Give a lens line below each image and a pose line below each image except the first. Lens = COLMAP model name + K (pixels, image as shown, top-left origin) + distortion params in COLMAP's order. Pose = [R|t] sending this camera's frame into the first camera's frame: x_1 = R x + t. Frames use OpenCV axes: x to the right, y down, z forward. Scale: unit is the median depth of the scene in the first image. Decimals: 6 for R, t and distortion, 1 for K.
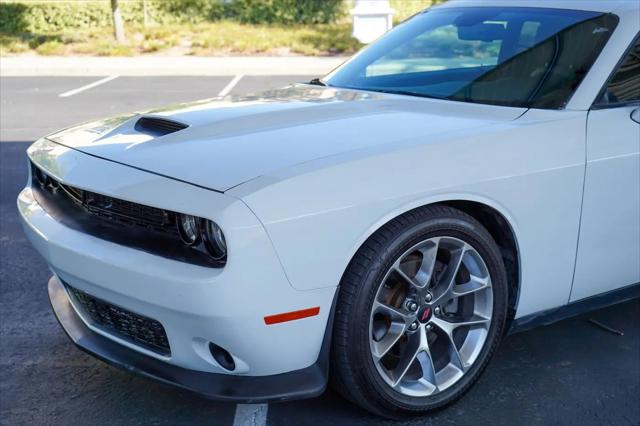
lens RADIAL K [[922.1, 0, 322.4], [0, 922.1, 211.0], [0, 0, 1]] dist [0.048437, -0.023640]
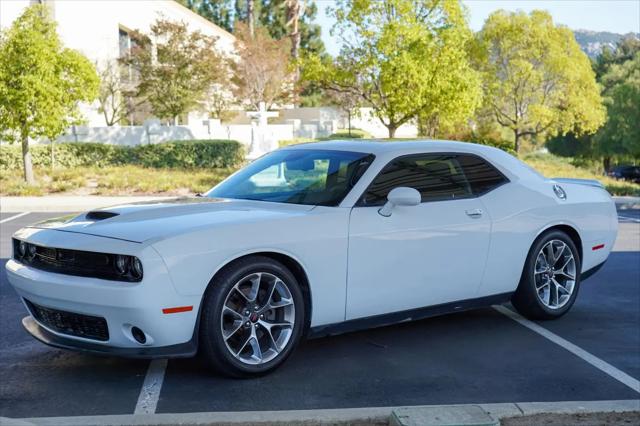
lens RADIAL K [[937.2, 0, 320.0], [0, 937.2, 213.0], [0, 0, 1]] dist [0.028299, -0.011389]
pose [[0.994899, 0.001531, 0.100868, 0.007237], [0.014015, 0.988090, -0.153240, 0.025319], [-0.099901, 0.153872, 0.983028, -0.107555]]
